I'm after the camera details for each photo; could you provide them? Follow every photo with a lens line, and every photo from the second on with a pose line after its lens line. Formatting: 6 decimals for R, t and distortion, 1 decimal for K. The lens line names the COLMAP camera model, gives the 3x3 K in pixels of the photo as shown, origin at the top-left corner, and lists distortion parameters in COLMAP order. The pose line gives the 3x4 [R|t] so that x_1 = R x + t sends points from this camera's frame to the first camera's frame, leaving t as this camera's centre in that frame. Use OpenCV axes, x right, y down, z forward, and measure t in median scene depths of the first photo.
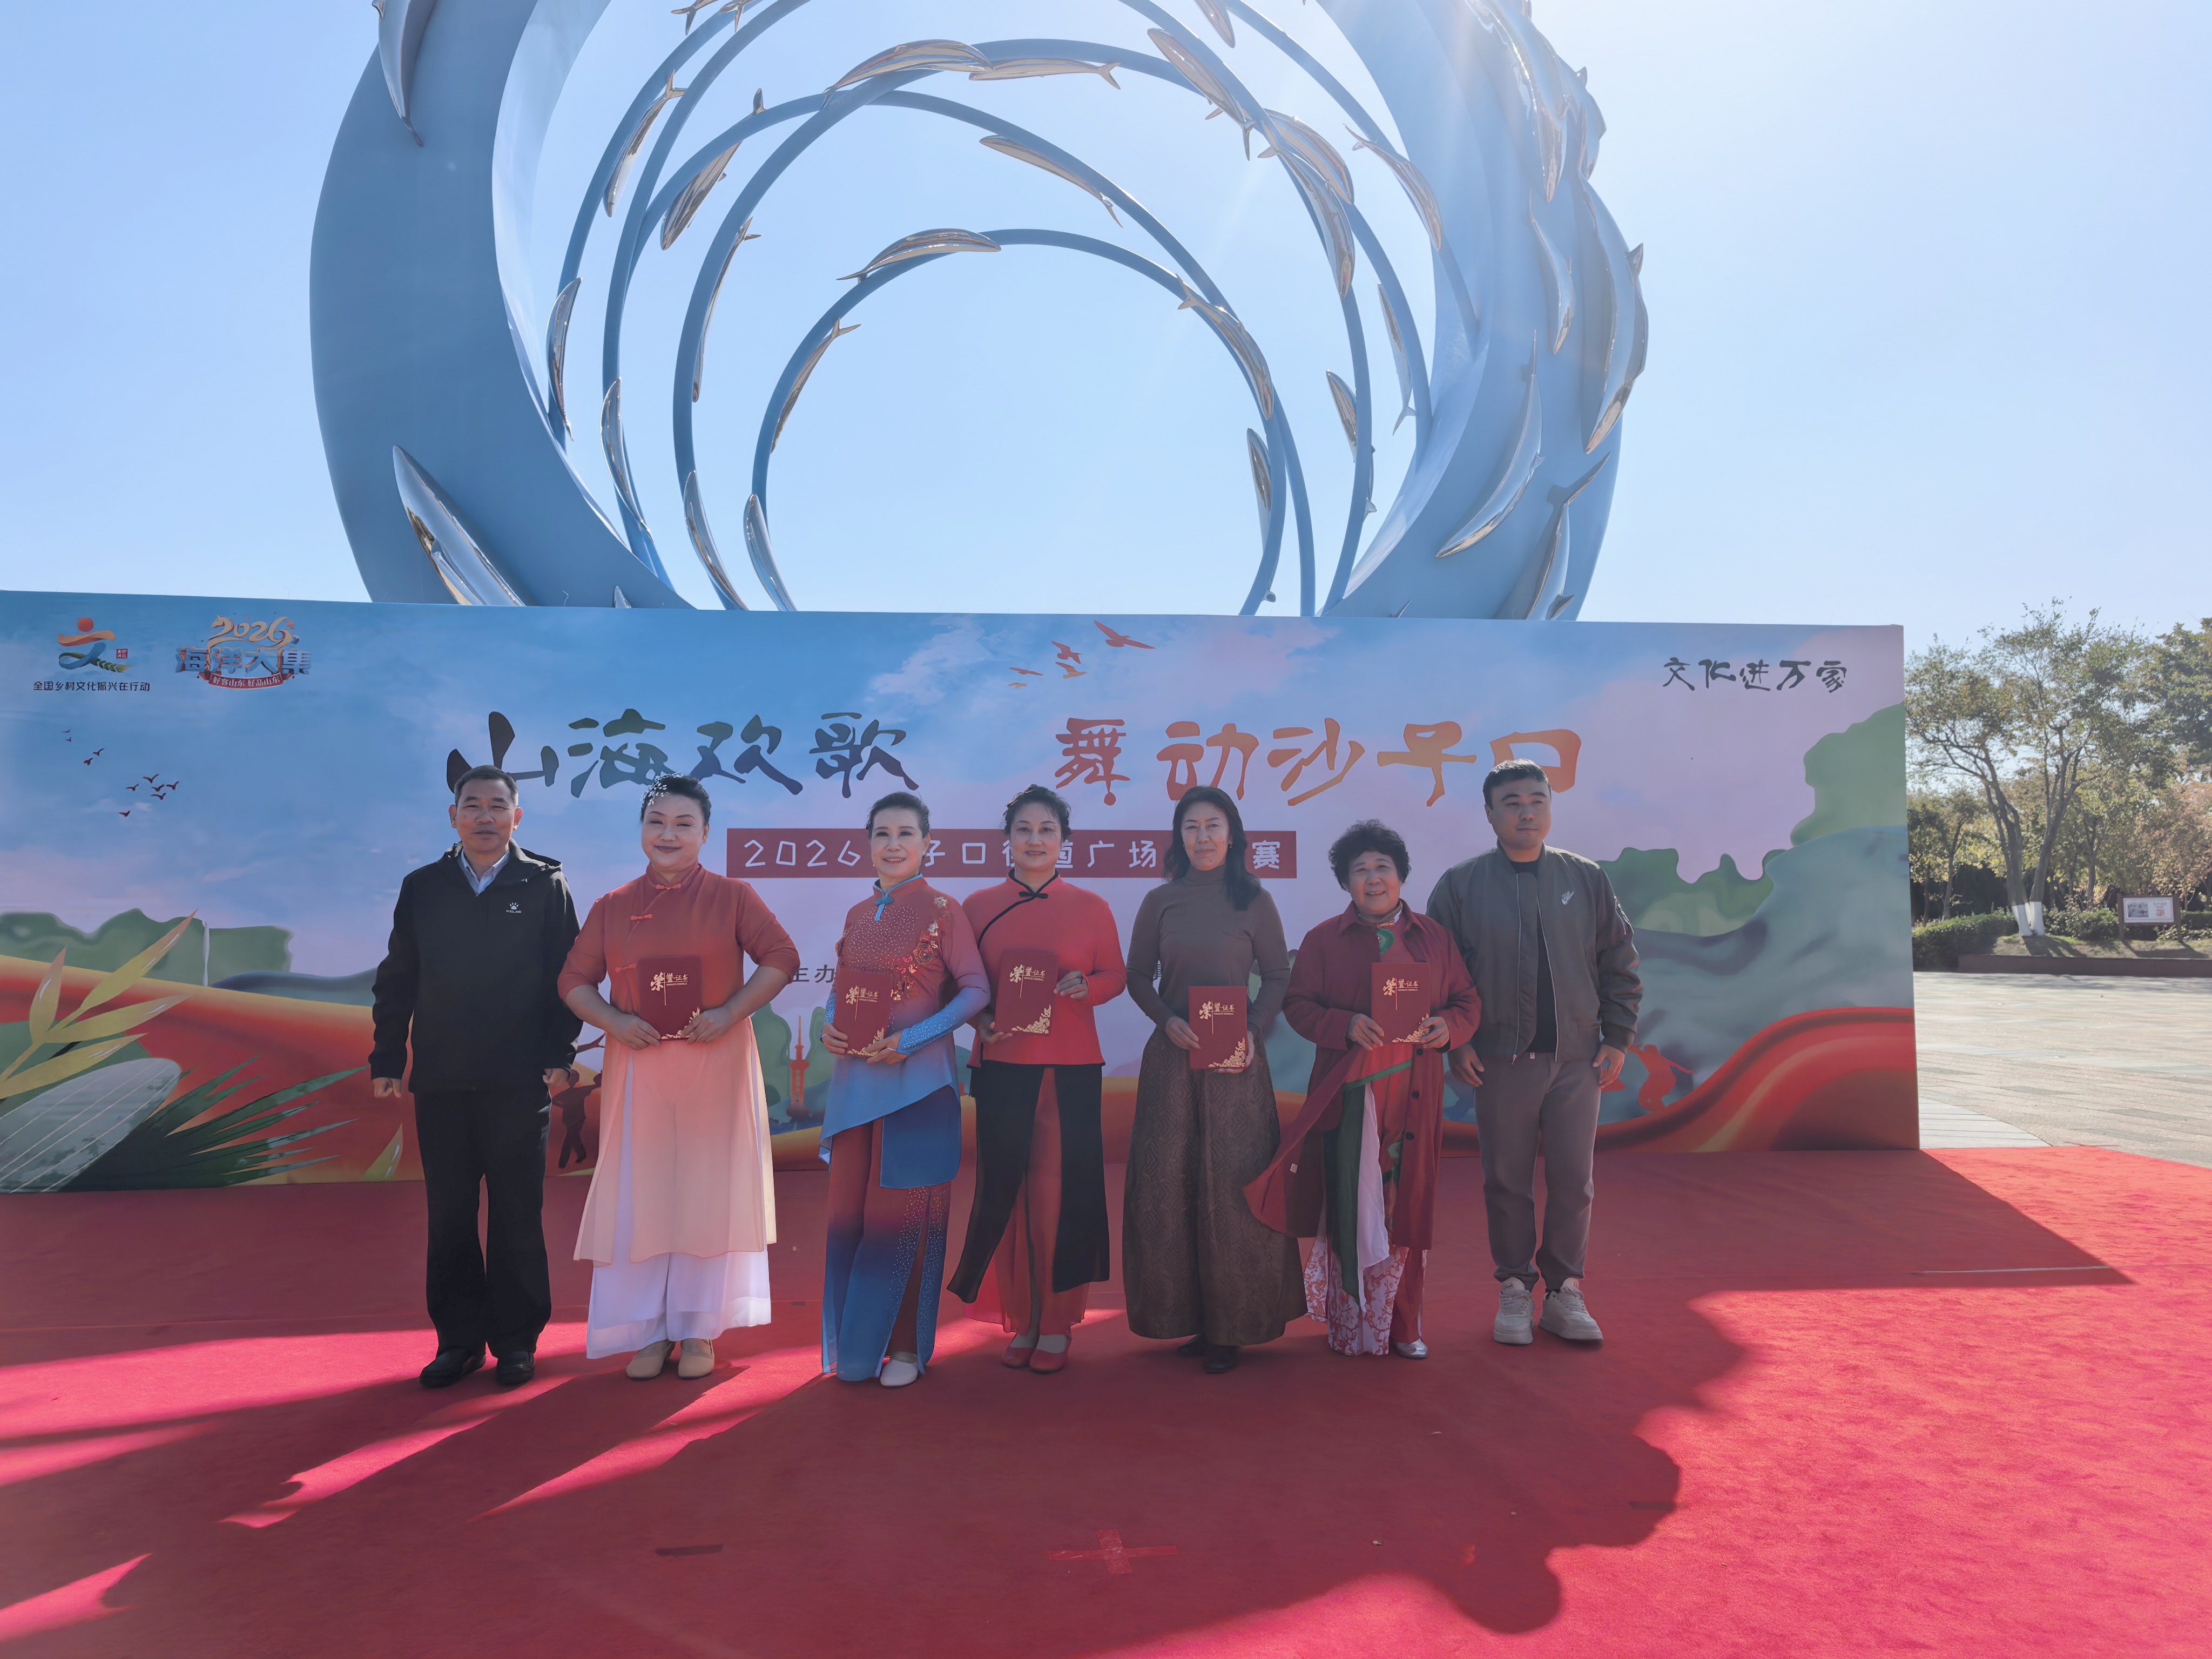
lens RADIAL K [[1568.2, 0, 1100.3], [0, 1568.2, 823.4], [0, 0, 1]] dist [0.029987, -0.012539]
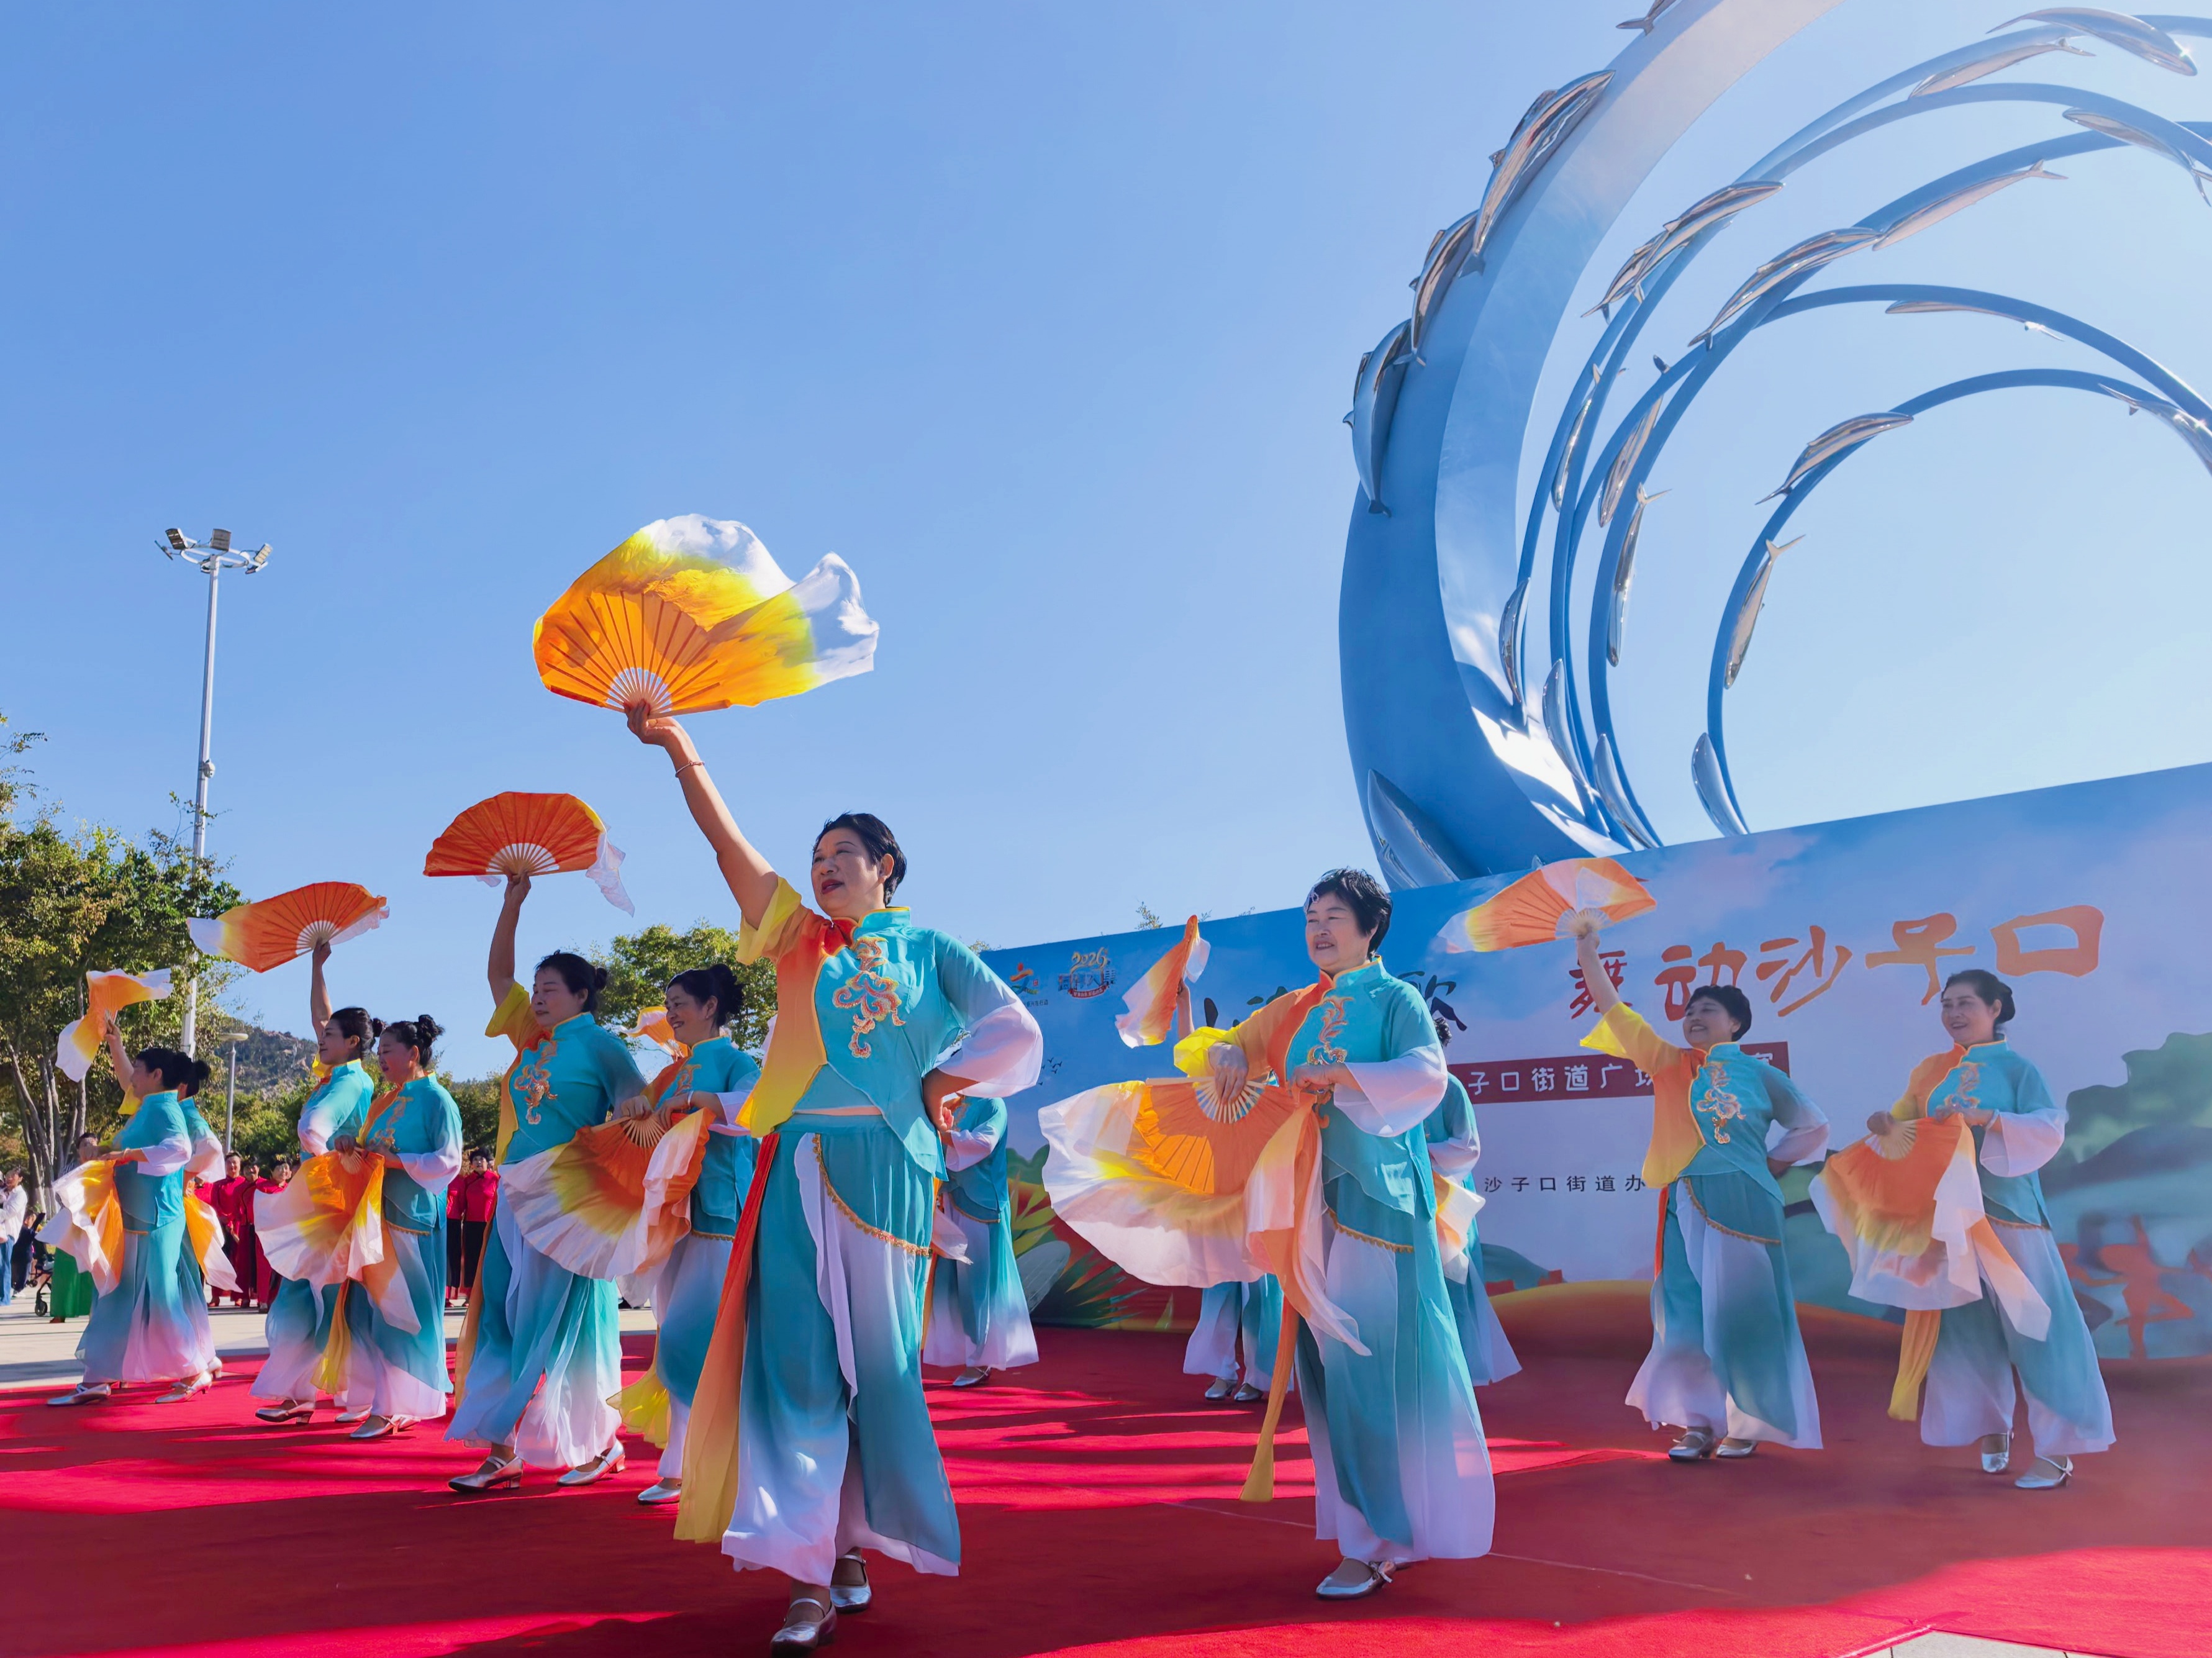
lens RADIAL K [[1873.3, 0, 997.5], [0, 1873.3, 936.2], [0, 0, 1]] dist [0.018169, -0.002073]
pose [[0.584792, -0.116273, -0.802807, 0.796209], [0.053086, 0.993038, -0.105155, 0.037313], [0.809445, 0.018876, 0.586893, -0.117825]]
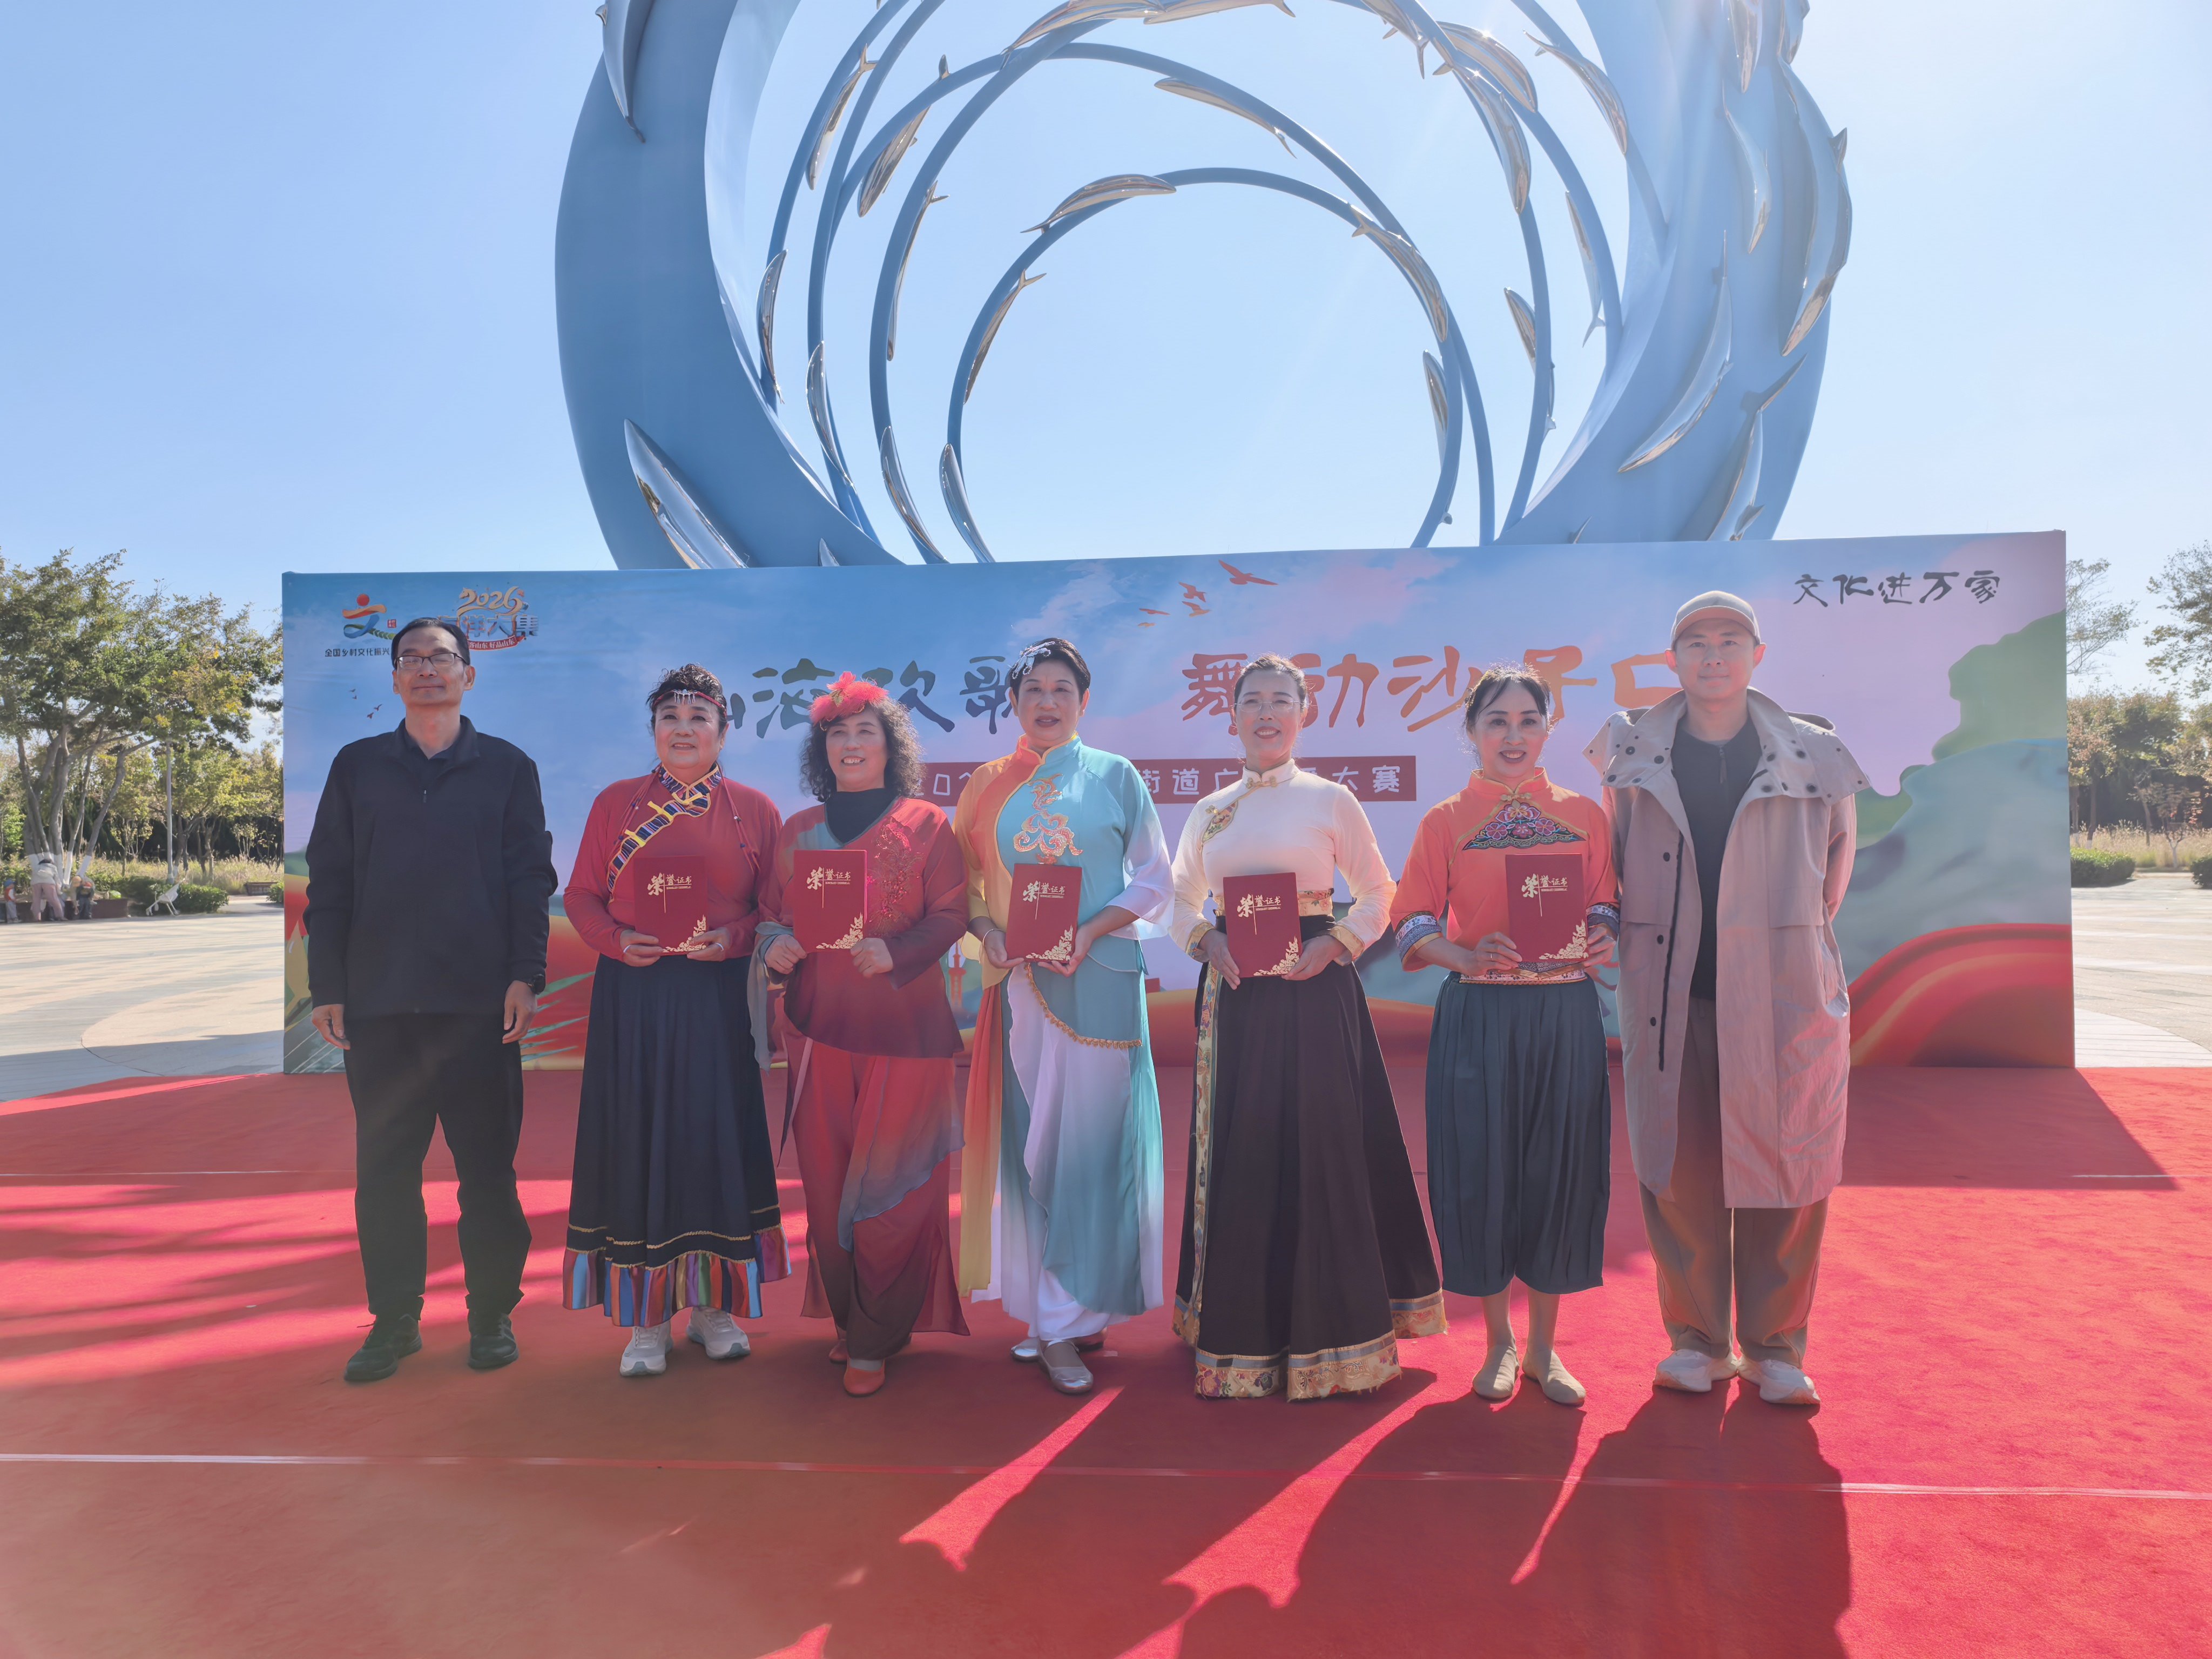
lens RADIAL K [[1568.2, 0, 1080.3], [0, 1568.2, 822.8], [0, 0, 1]] dist [0.029987, -0.012539]
pose [[0.984344, -0.010259, -0.175957, 0.087977], [0.018861, 0.998703, 0.047286, -0.004180], [0.175243, -0.049865, 0.983262, -0.071071]]
